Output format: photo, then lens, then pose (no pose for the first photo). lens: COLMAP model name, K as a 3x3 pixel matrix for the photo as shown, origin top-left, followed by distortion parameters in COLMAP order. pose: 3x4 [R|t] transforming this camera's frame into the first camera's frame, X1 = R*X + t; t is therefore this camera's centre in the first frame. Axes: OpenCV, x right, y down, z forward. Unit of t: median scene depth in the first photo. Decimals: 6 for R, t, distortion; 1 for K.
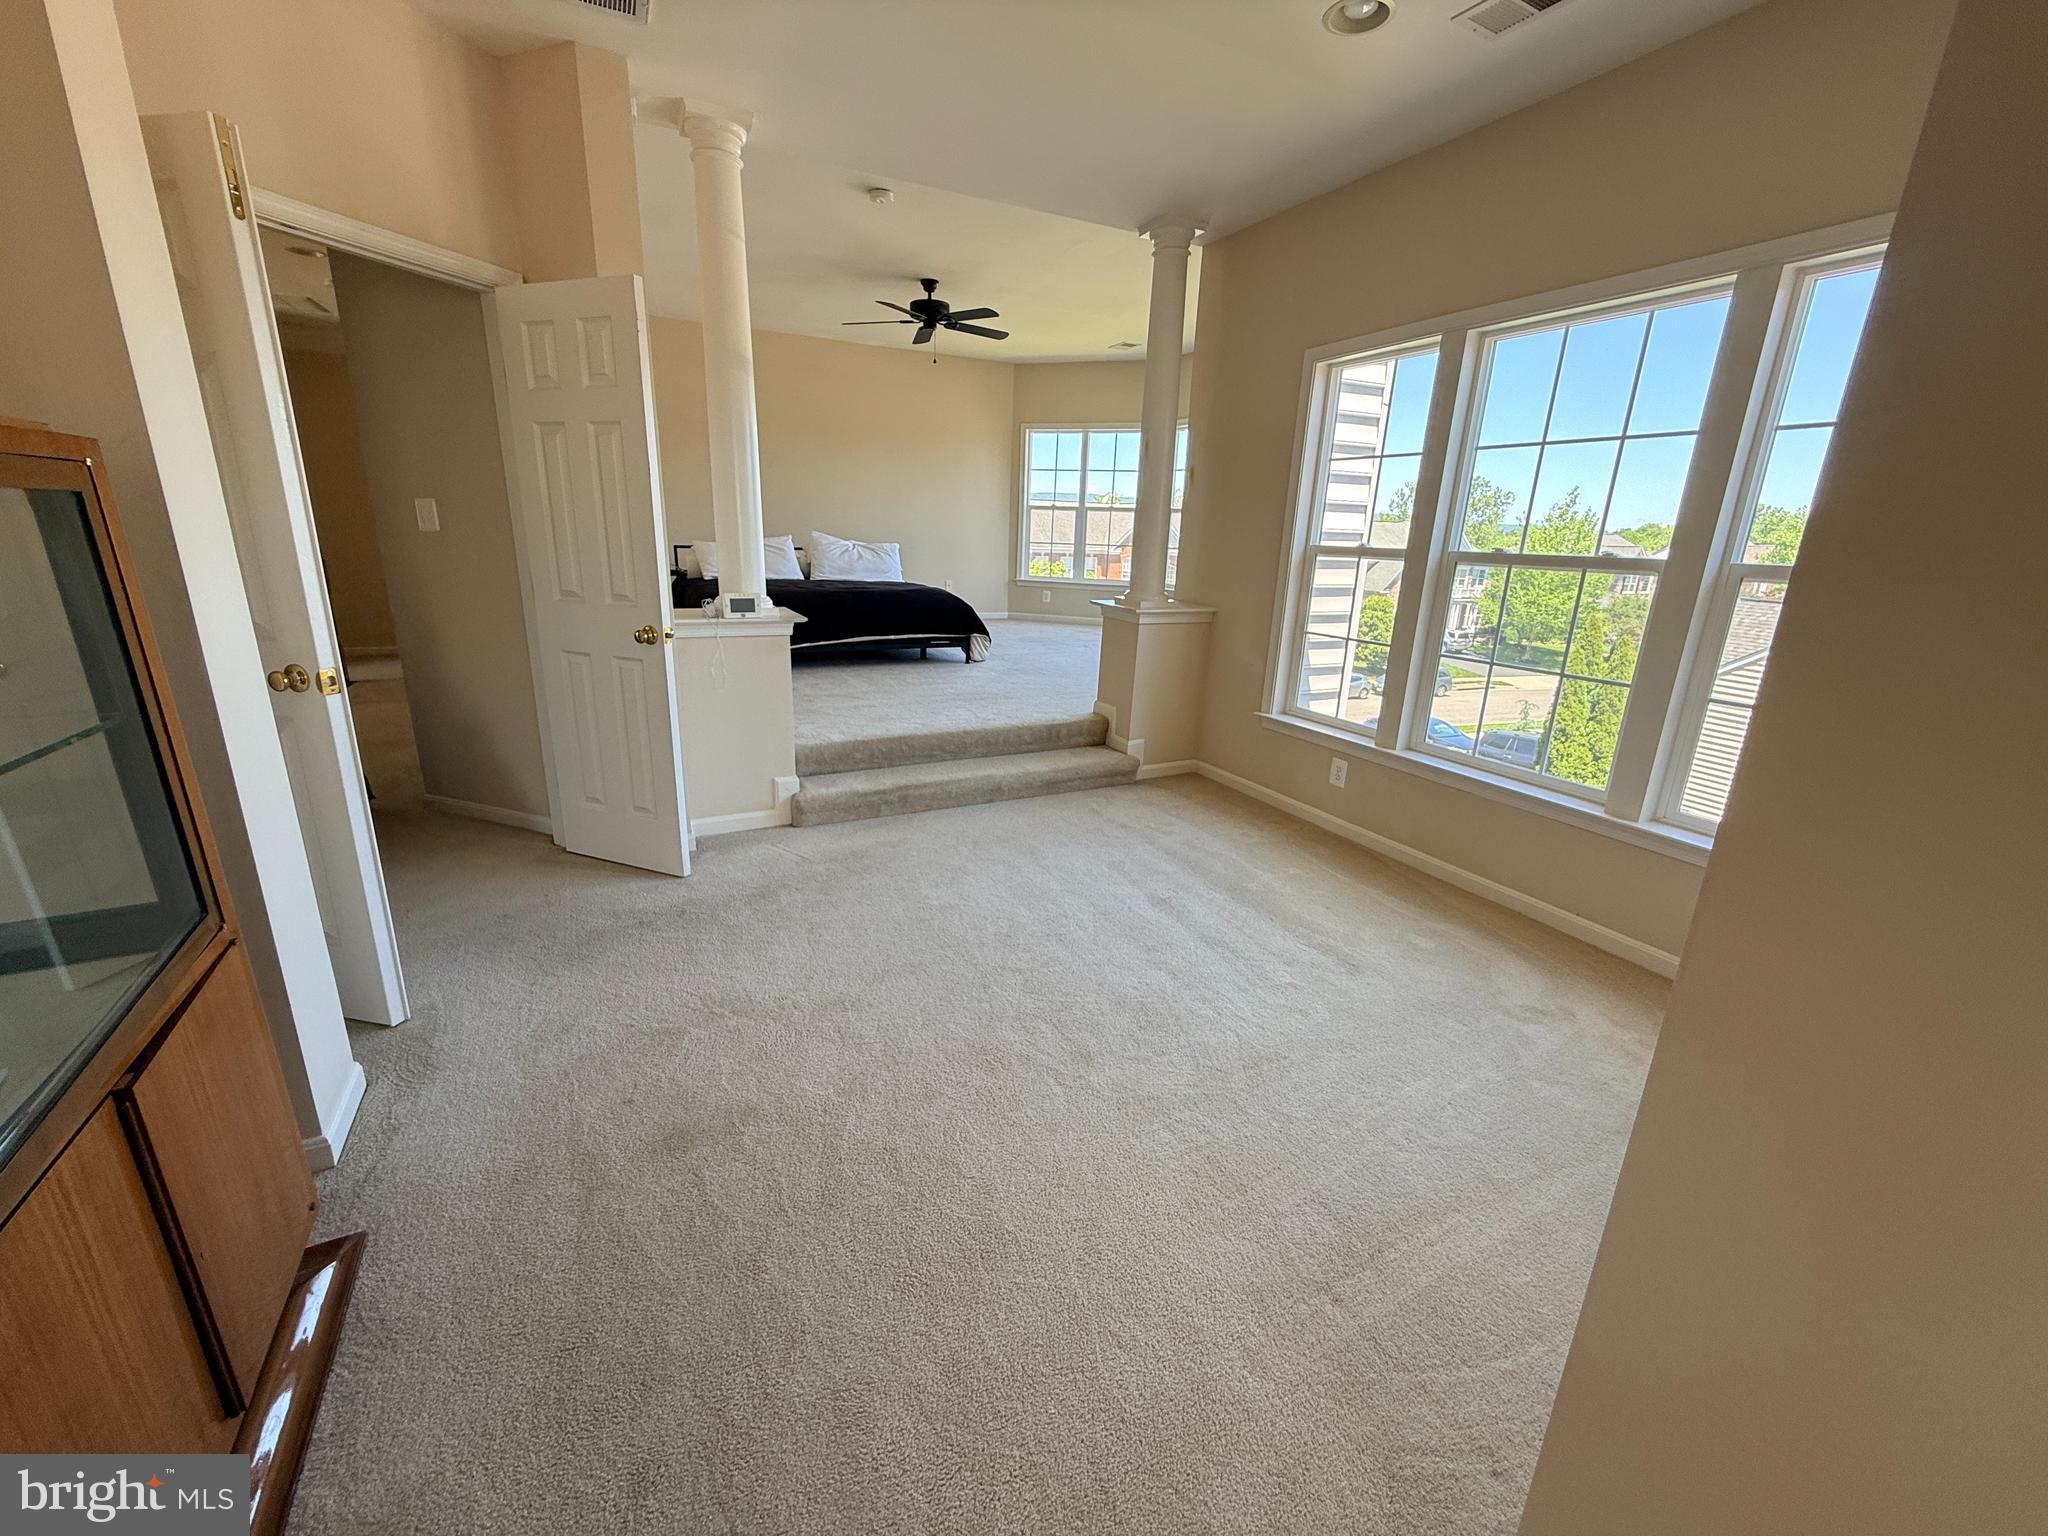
lens RADIAL K [[812.7, 0, 1029.9], [0, 812.7, 754.2], [0, 0, 1]] dist [-0.003870, 0.000006]
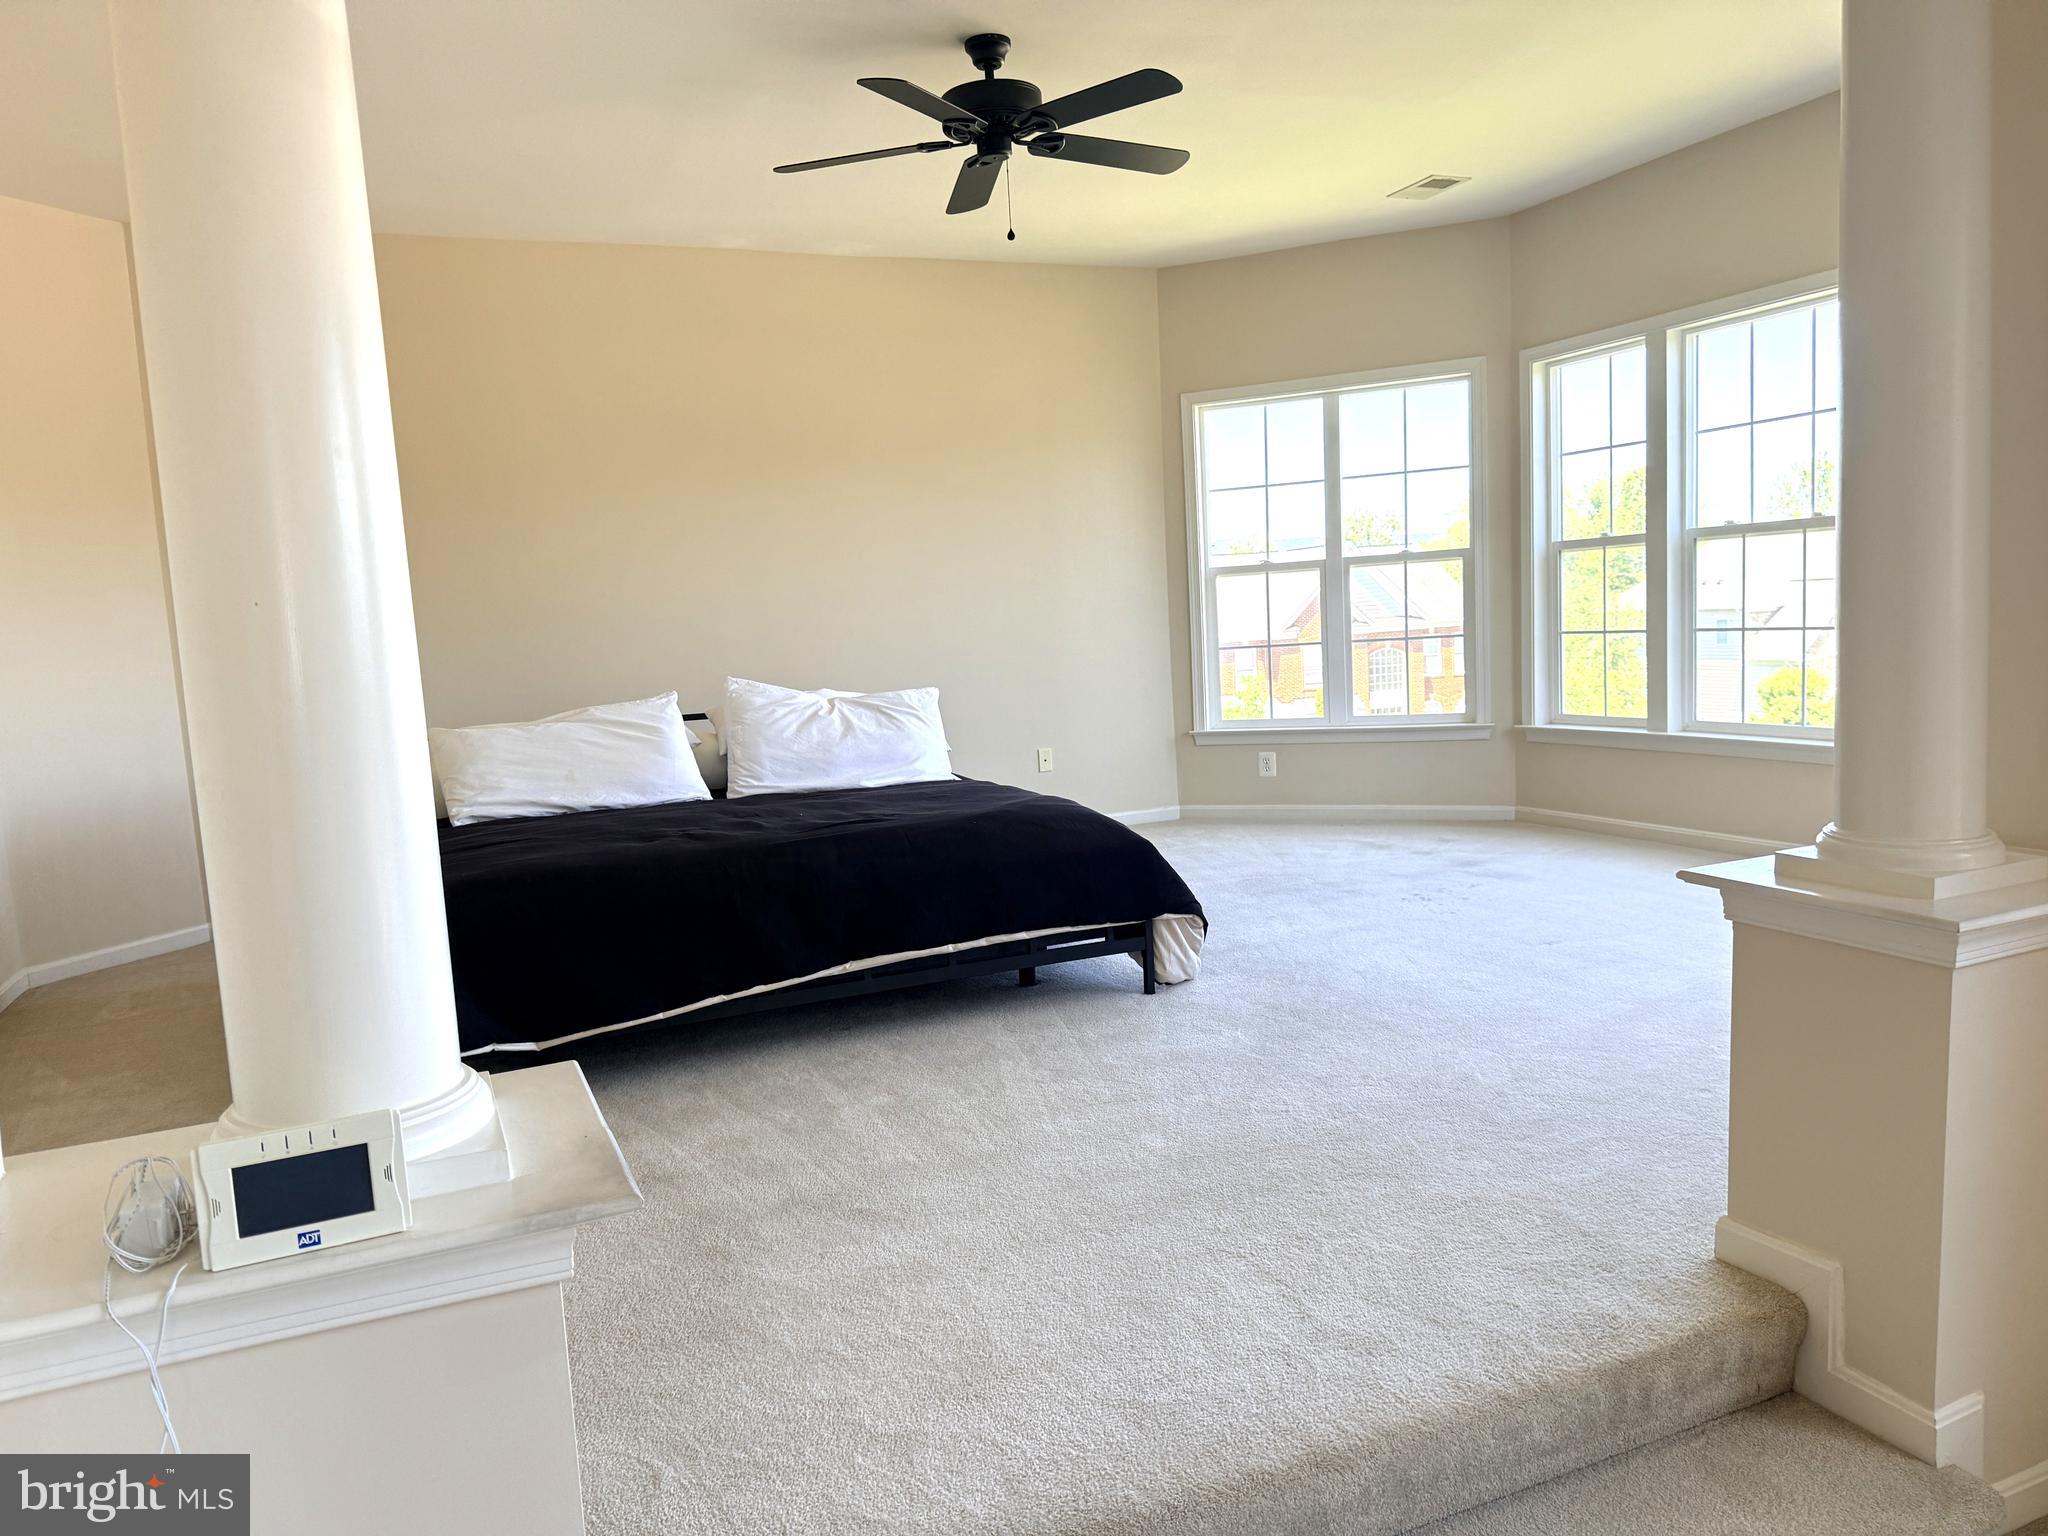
lens RADIAL K [[1429.8, 0, 1020.1], [0, 1429.8, 773.1], [0, 0, 1]] dist [0.030831, -0.029668]
pose [[0.993410, -0.084087, -0.077881, -0.075745], [0.070701, 0.984414, -0.161029, -0.108770], [0.090208, 0.154461, 0.983872, 0.337121]]
